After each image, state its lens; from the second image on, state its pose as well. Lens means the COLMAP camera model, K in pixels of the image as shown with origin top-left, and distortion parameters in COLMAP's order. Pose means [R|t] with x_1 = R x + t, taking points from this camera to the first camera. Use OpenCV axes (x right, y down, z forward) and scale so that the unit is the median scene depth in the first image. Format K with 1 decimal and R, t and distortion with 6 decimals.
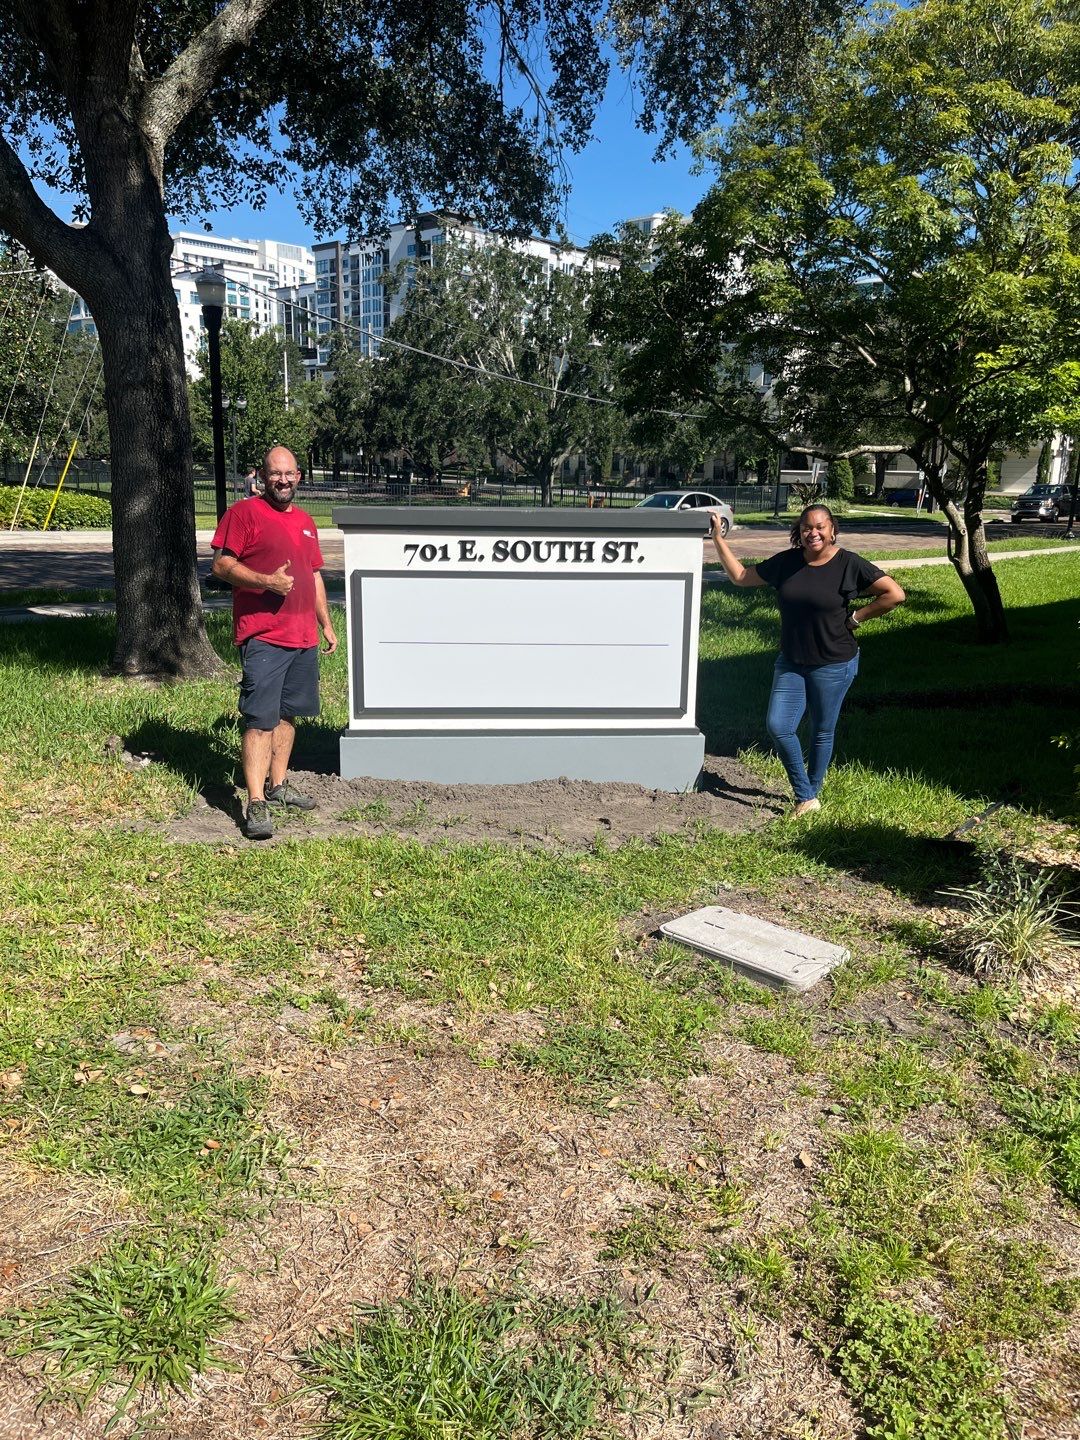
lens RADIAL K [[1100.8, 0, 541.5], [0, 1100.8, 731.4], [0, 0, 1]] dist [0.061713, -0.081444]
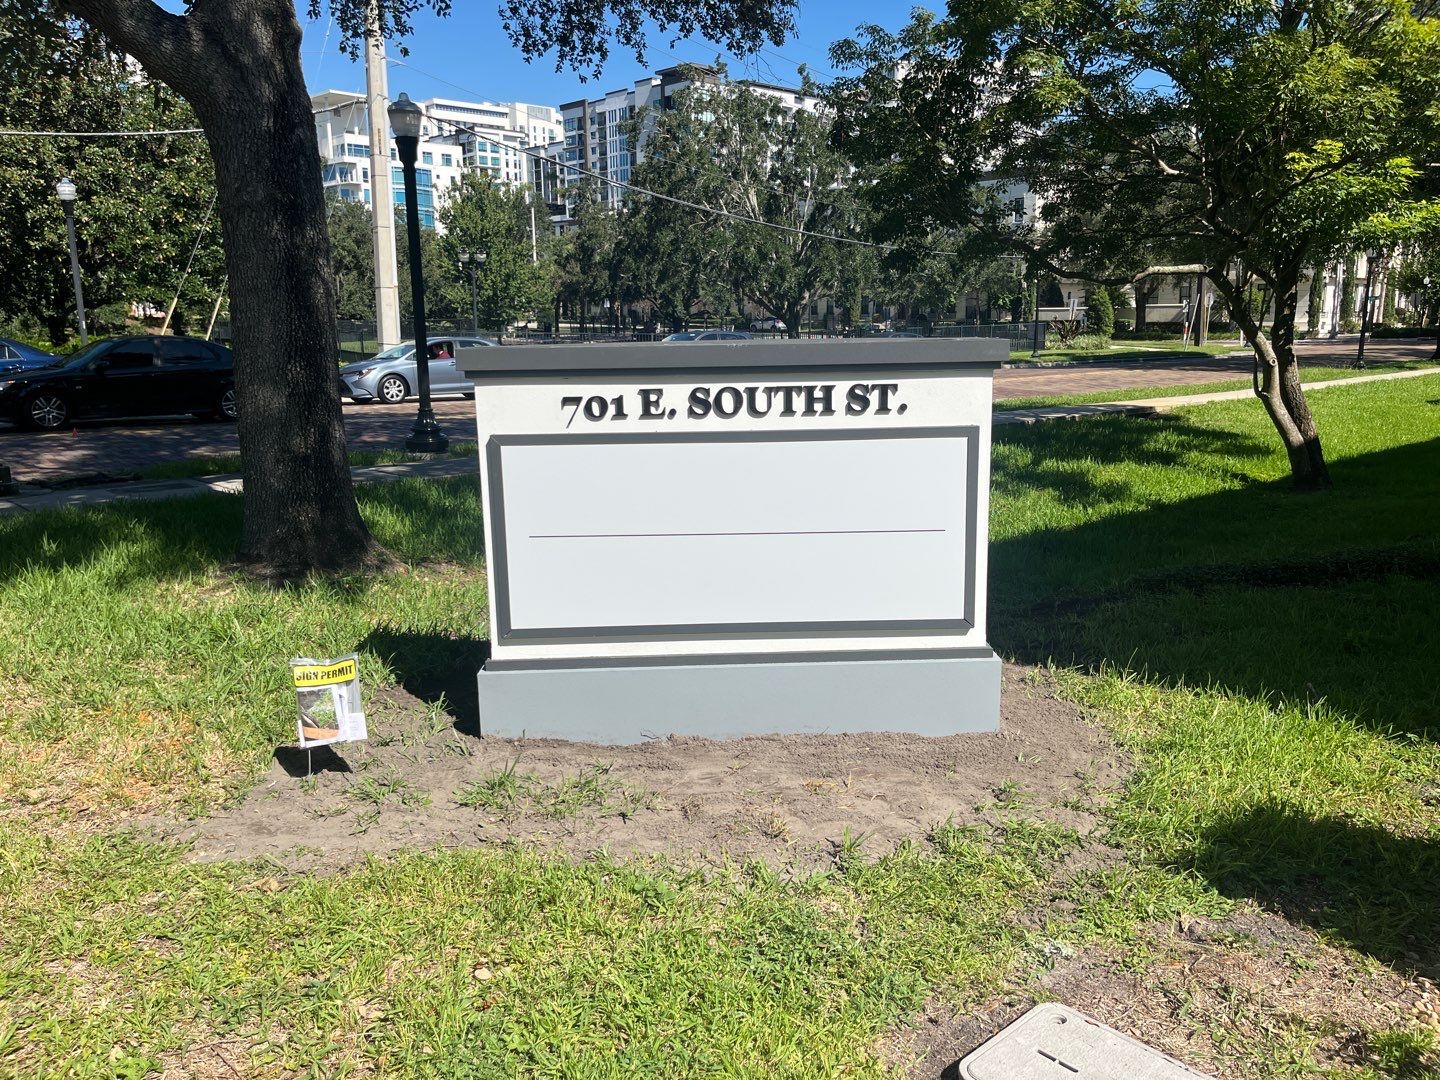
lens RADIAL K [[1100.8, 0, 734.4], [0, 1100.8, 542.0], [0, 0, 1]] dist [0.061713, -0.081444]
pose [[0.998223, -0.021340, -0.055632, 0.021839], [0.019539, 0.999273, -0.032724, -0.051995], [0.056290, 0.031579, 0.997915, 0.305726]]
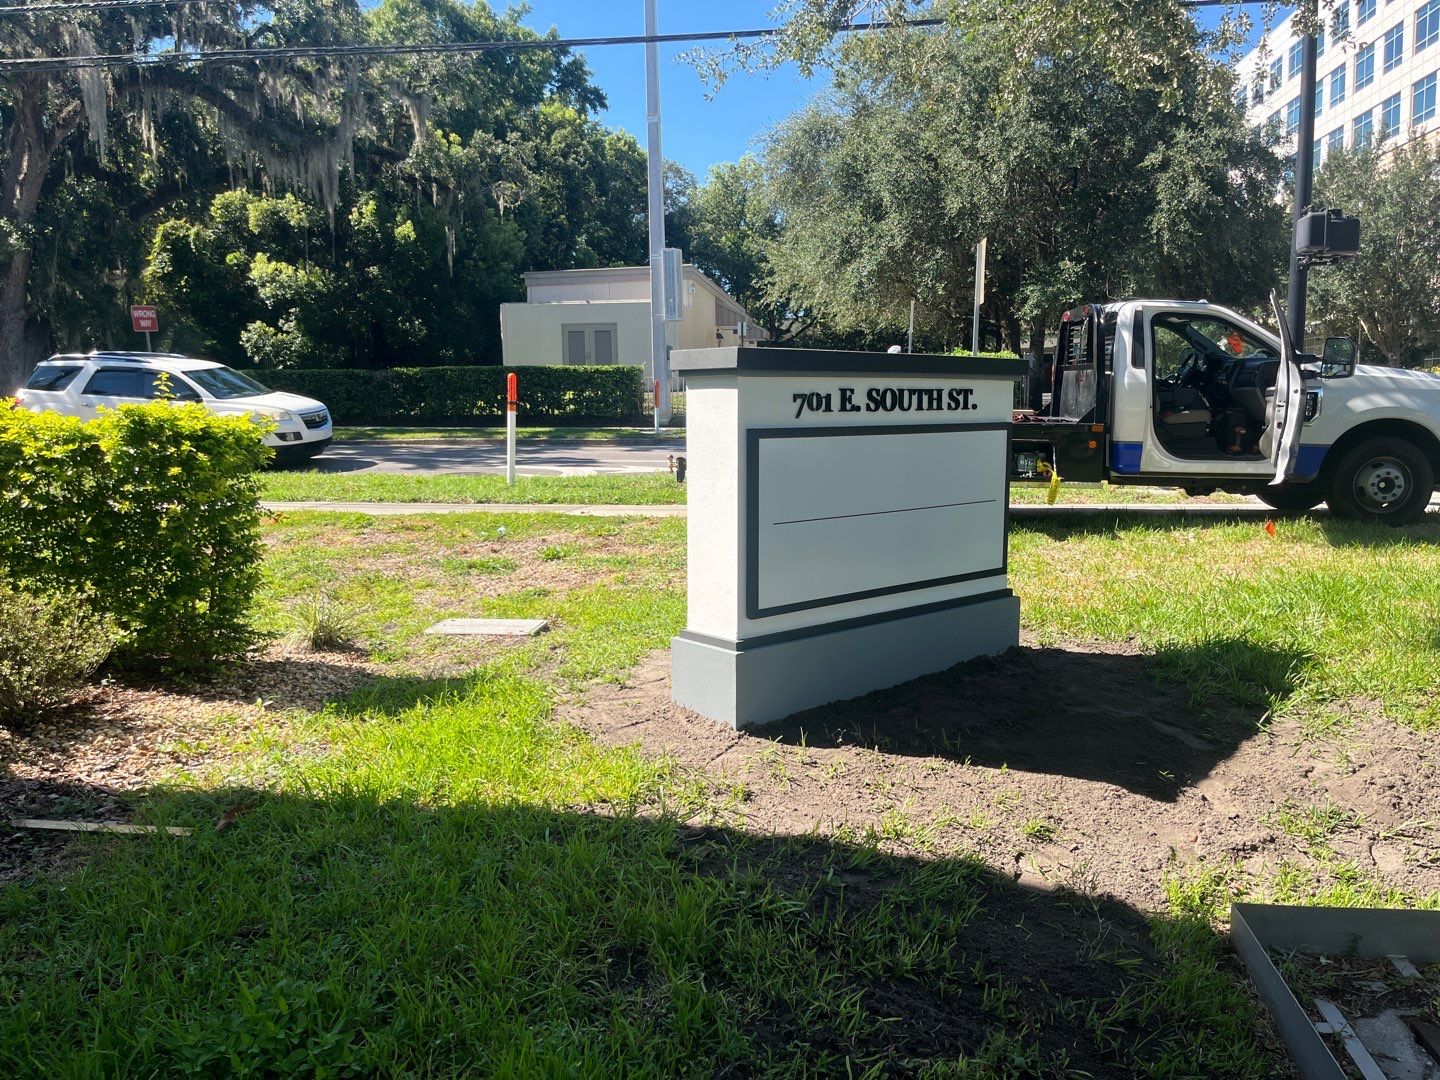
lens RADIAL K [[1100.8, 0, 721.8], [0, 1100.8, 543.8], [0, 0, 1]] dist [0.061713, -0.081444]
pose [[0.798507, -0.092794, 0.594791, -0.637074], [0.157555, 0.985822, -0.057720, -0.024438], [-0.581002, 0.139802, 0.801805, 0.403238]]
